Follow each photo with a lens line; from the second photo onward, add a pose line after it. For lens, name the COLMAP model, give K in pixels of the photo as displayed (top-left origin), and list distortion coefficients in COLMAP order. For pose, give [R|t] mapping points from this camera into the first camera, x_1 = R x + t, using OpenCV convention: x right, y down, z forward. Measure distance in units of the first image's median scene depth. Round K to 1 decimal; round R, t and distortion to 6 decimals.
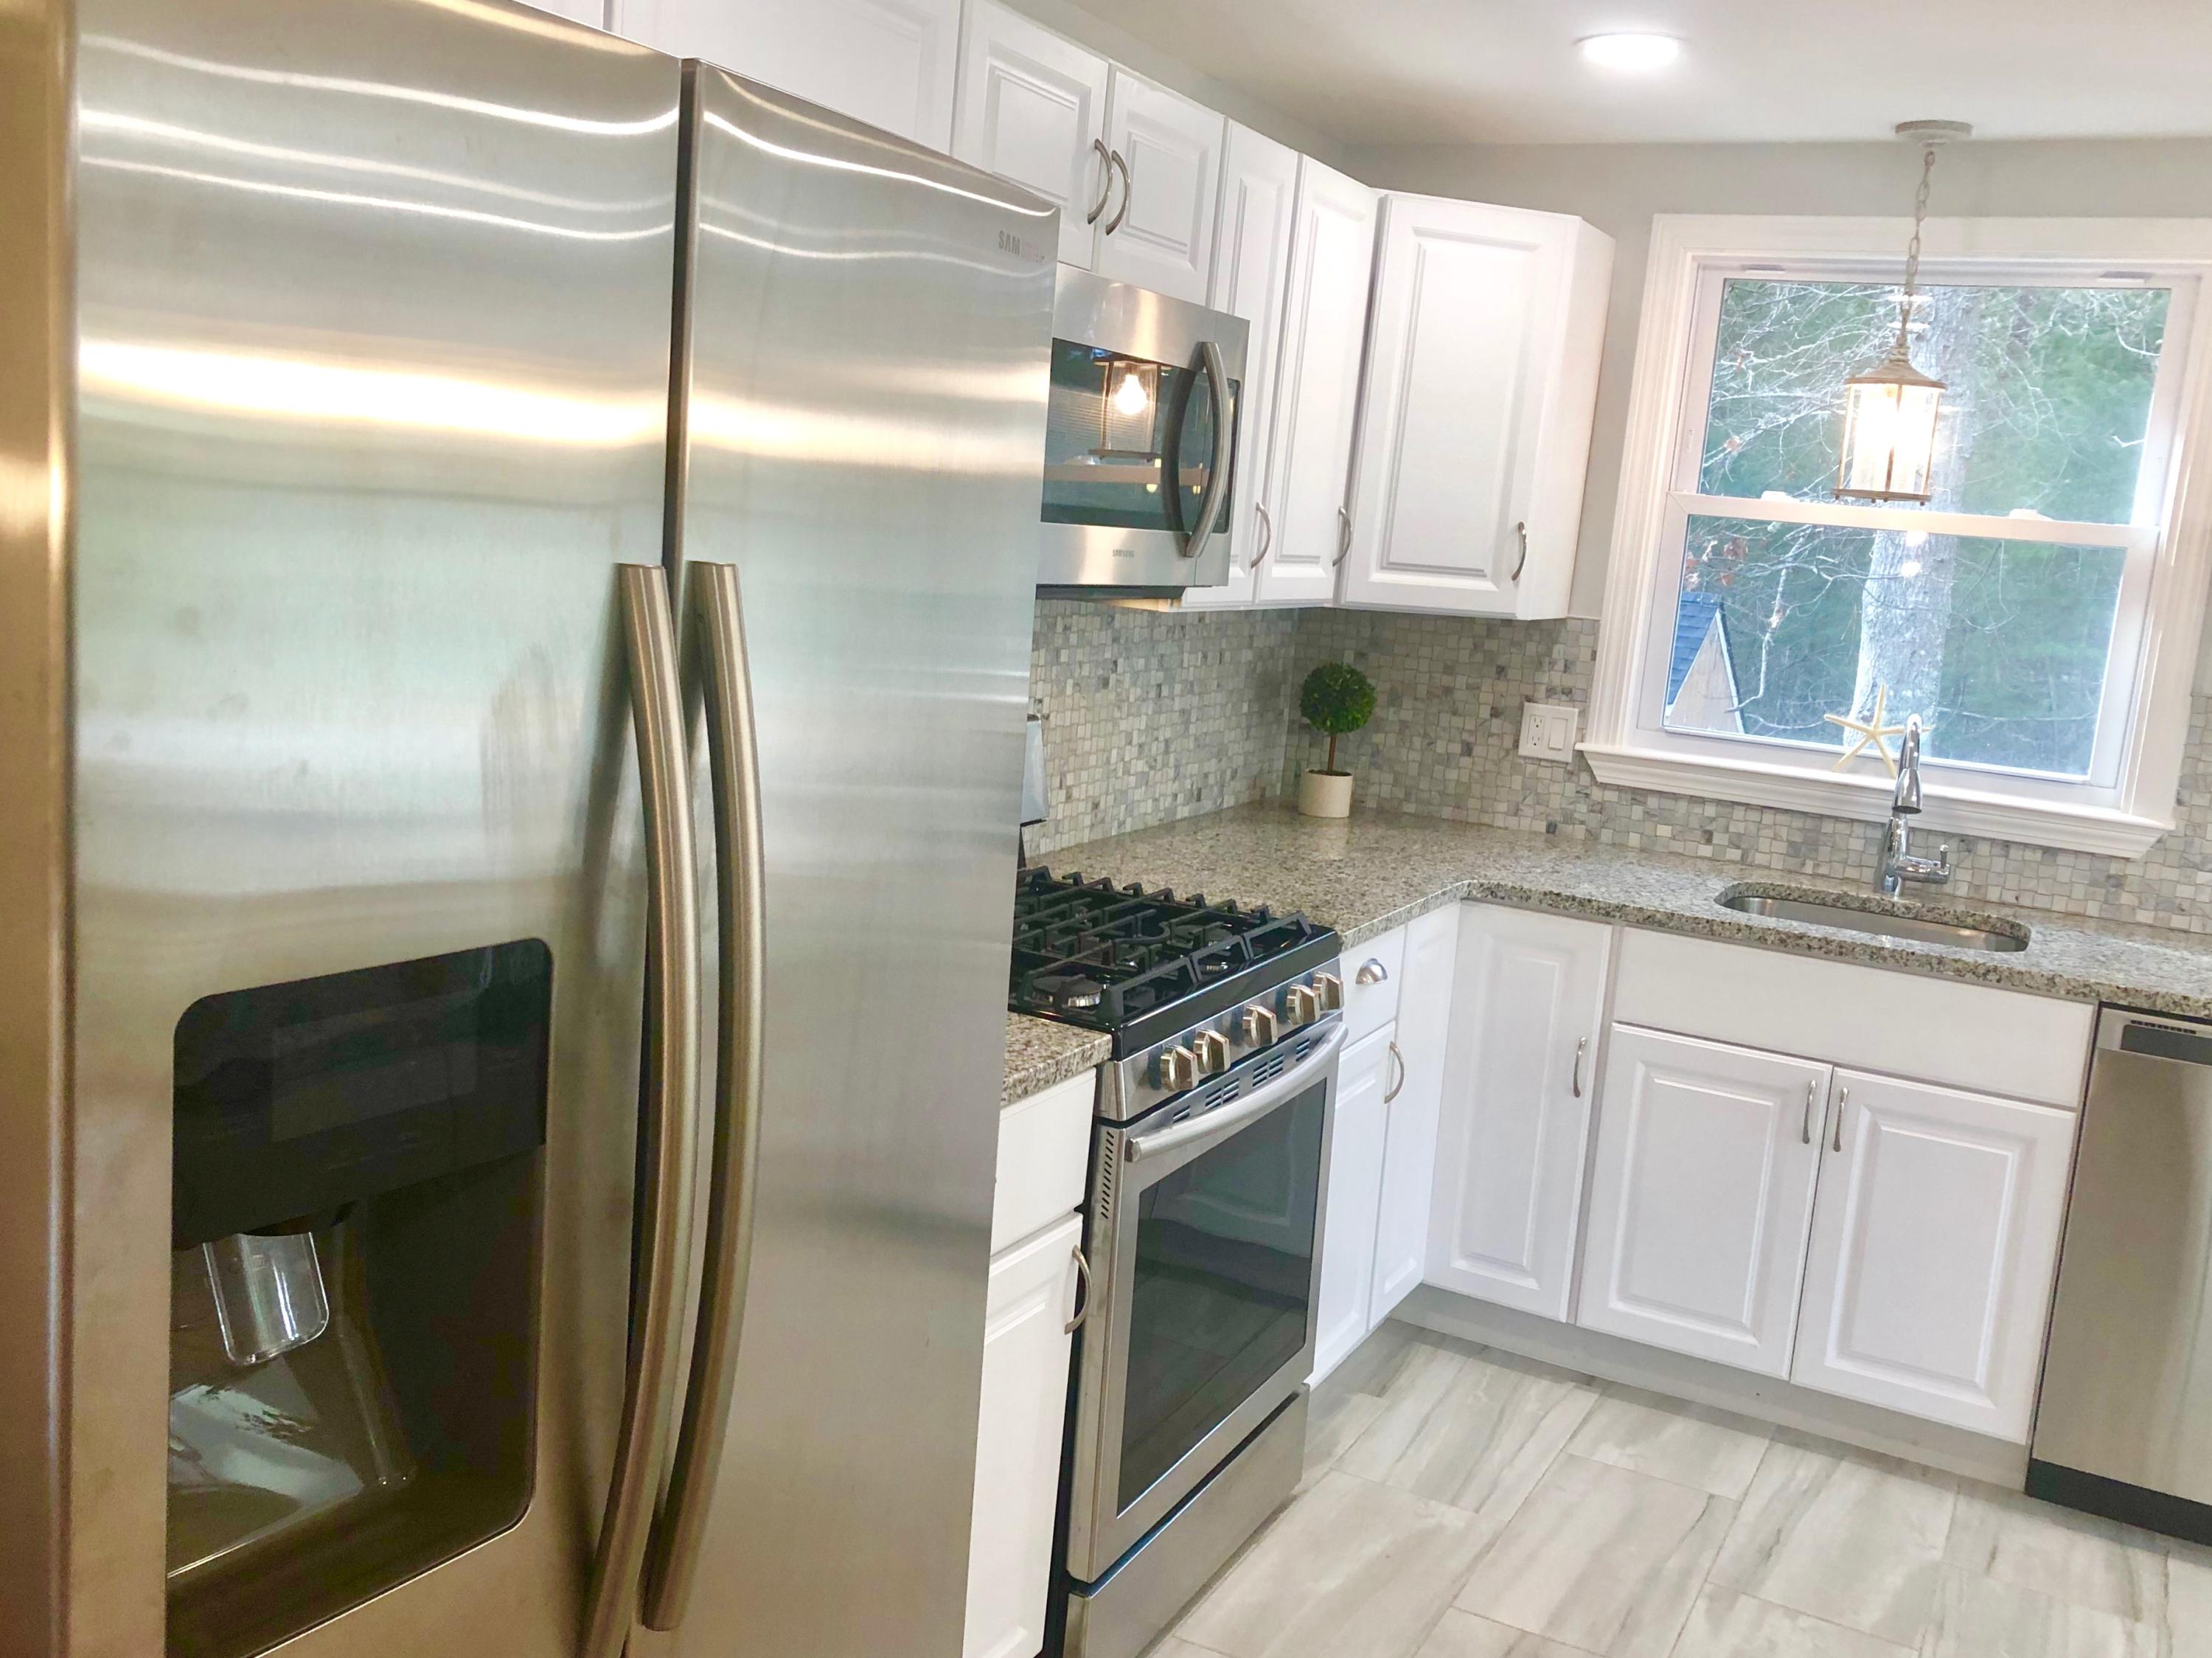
lens RADIAL K [[2009.9, 0, 1075.6], [0, 2009.9, 802.1], [0, 0, 1]] dist [0.031091, -0.016360]
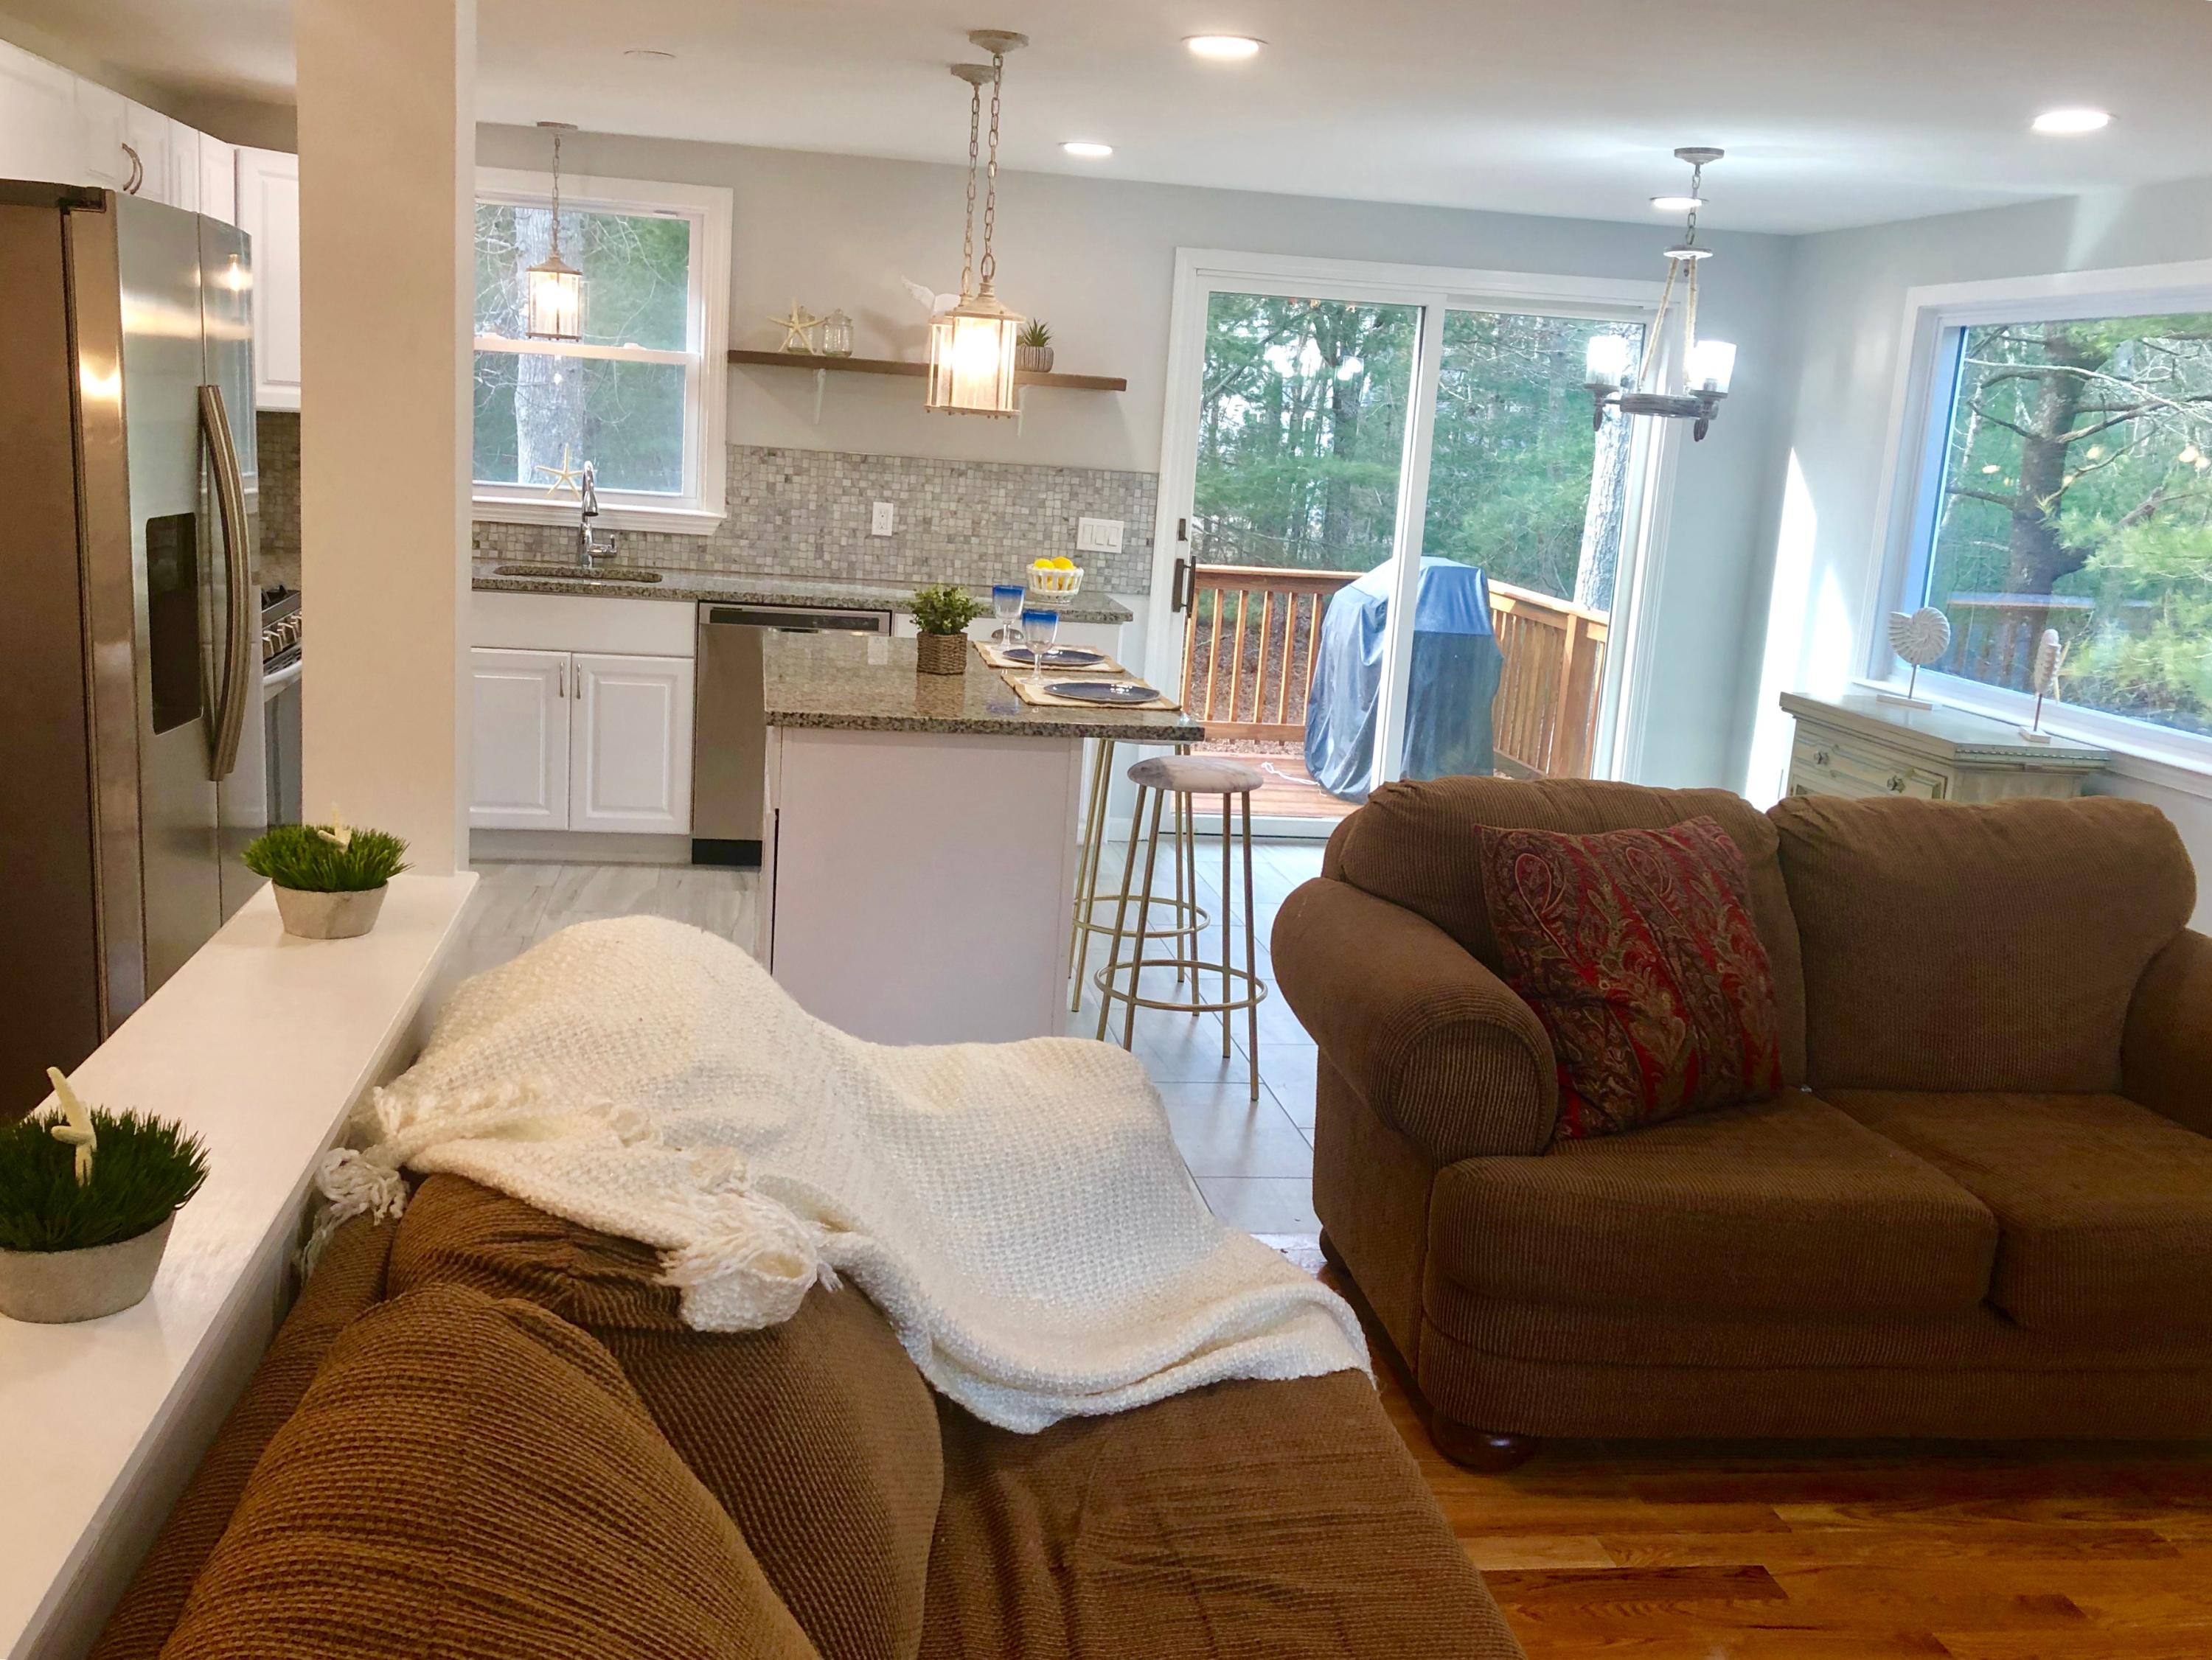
lens RADIAL K [[2033.9, 0, 1111.9], [0, 2033.9, 799.3], [0, 0, 1]] dist [0.191108, -0.568942]
pose [[0.790091, -0.142761, 0.596134, -0.333890], [0.091222, 0.989056, 0.115957, 0.081084], [-0.606164, -0.037236, 0.794468, -0.711197]]
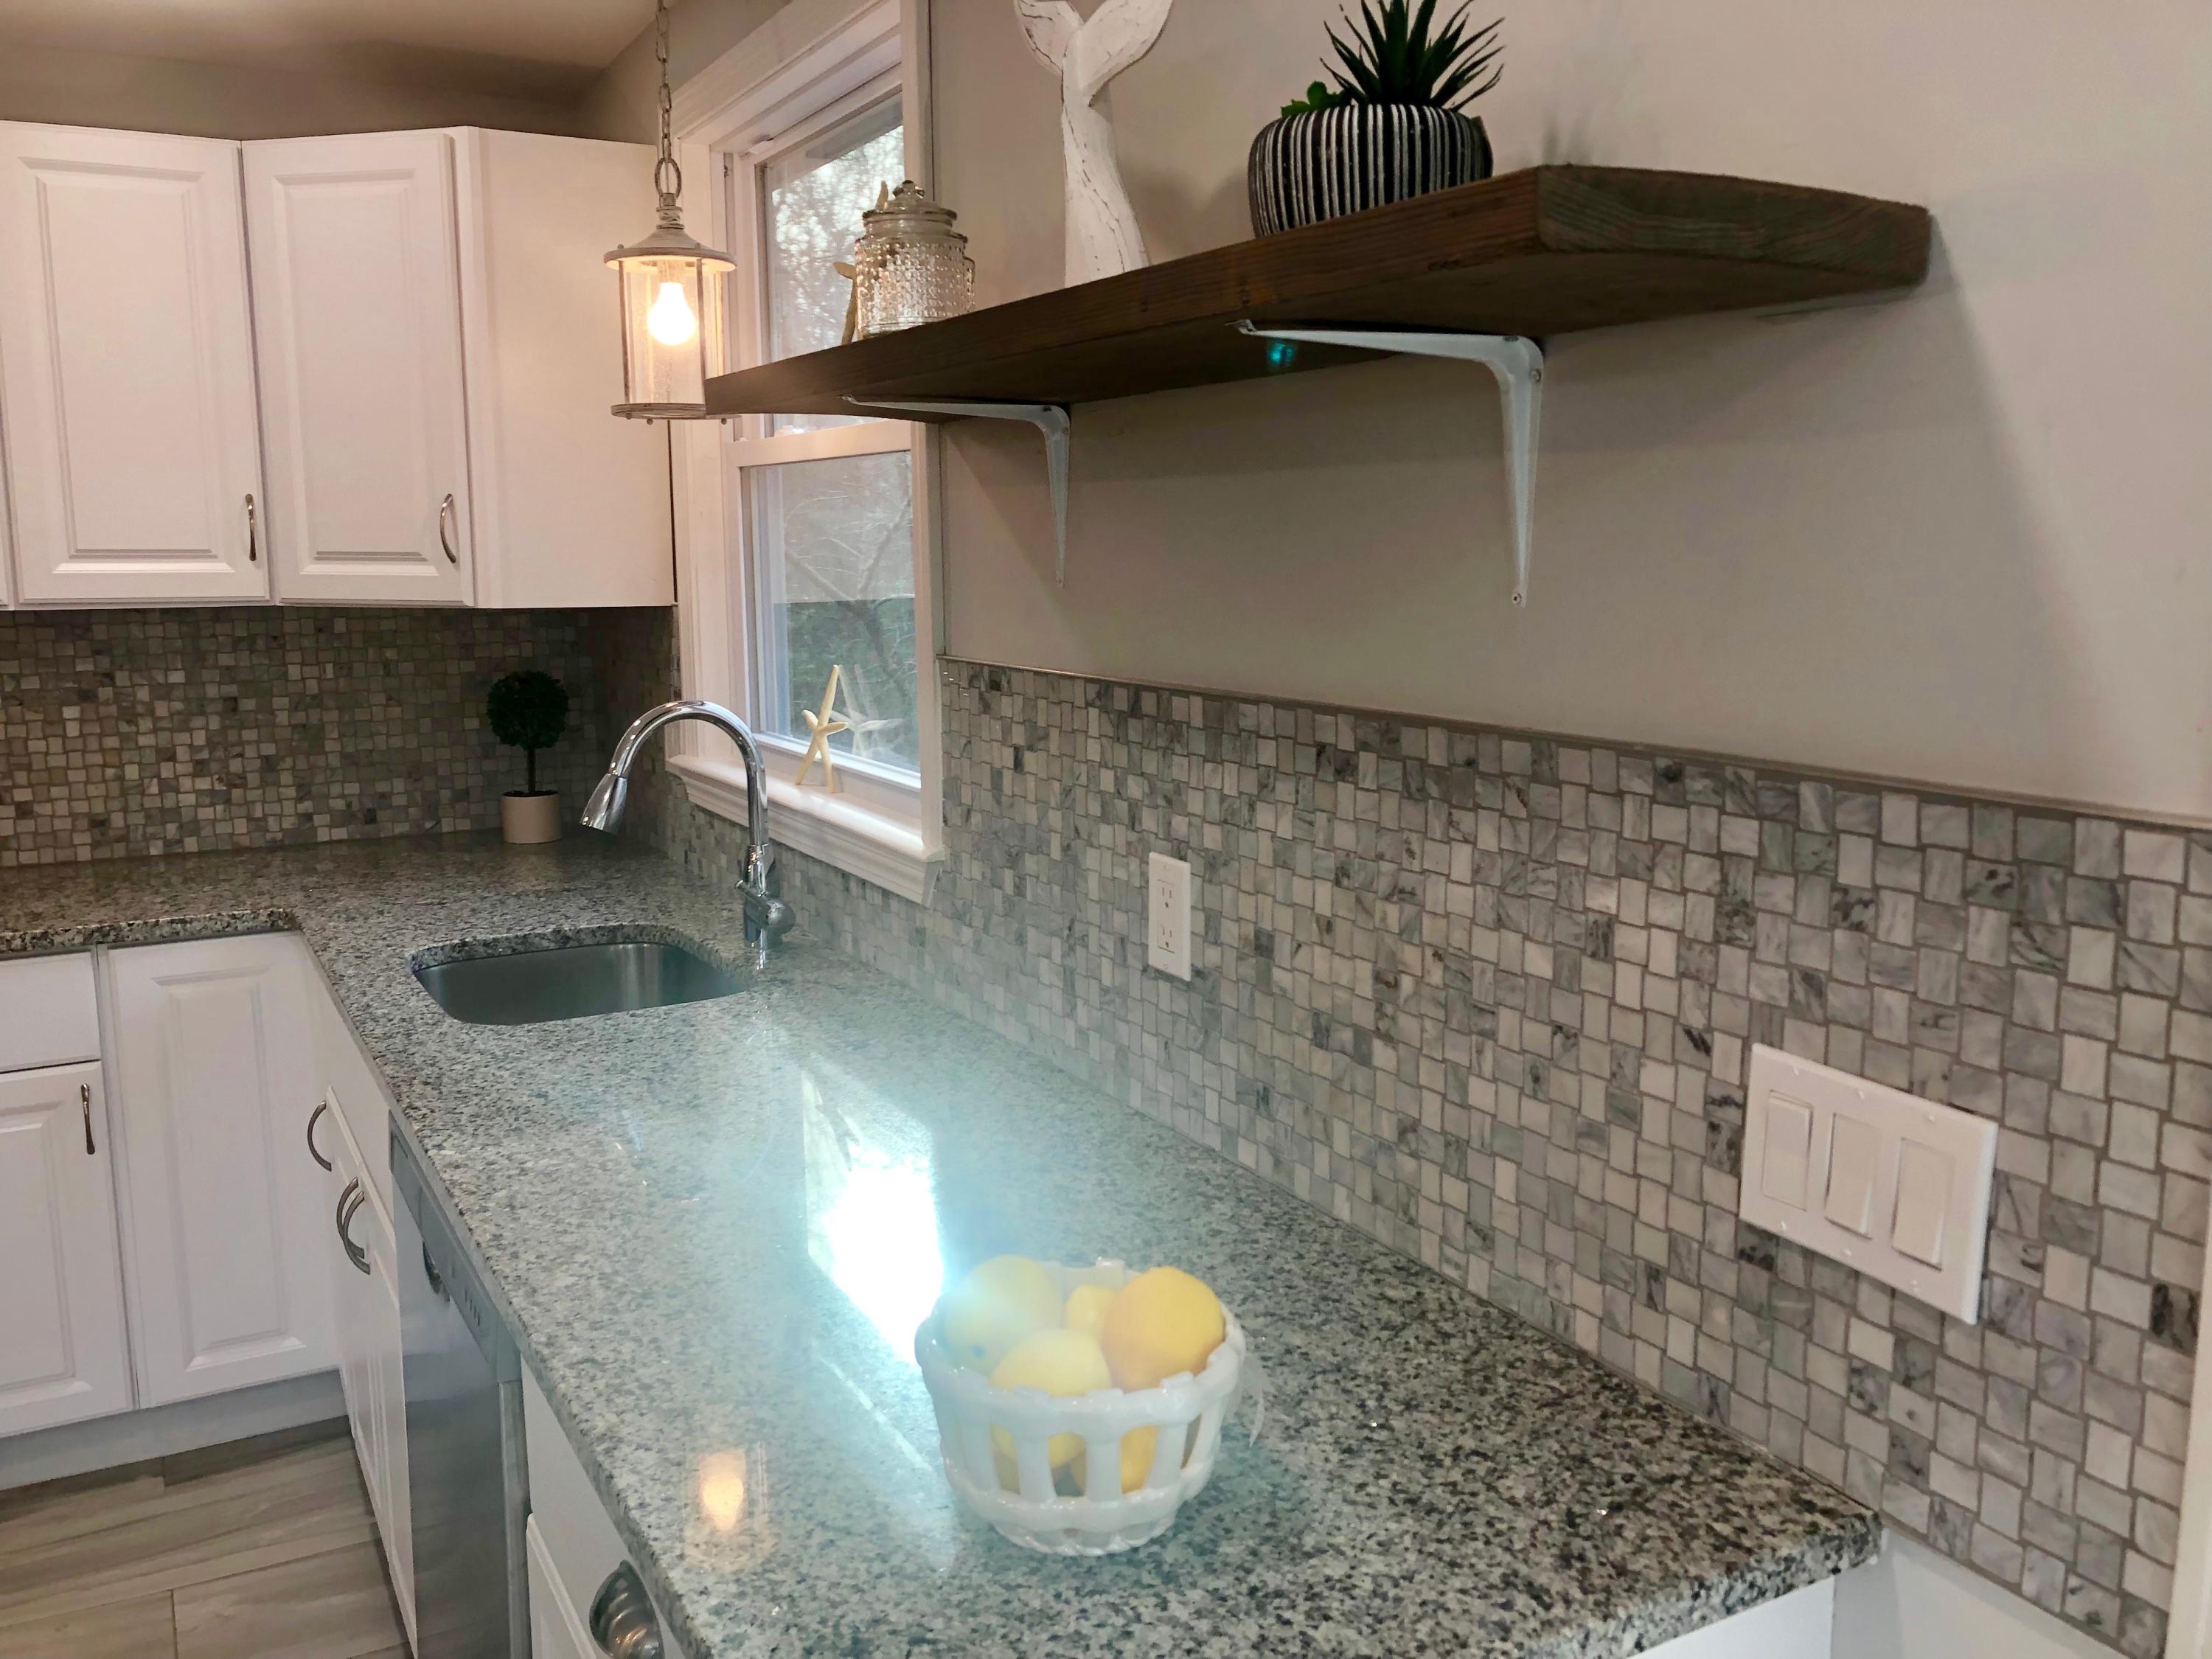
lens RADIAL K [[1817.4, 0, 1096.8], [0, 1817.4, 801.5], [0, 0, 1]] dist [0.026263, -0.007250]
pose [[0.831484, -0.004734, -0.555528, 0.885703], [-0.013079, 0.999520, -0.028094, 0.009759], [0.555394, 0.030625, 0.831023, 0.520852]]
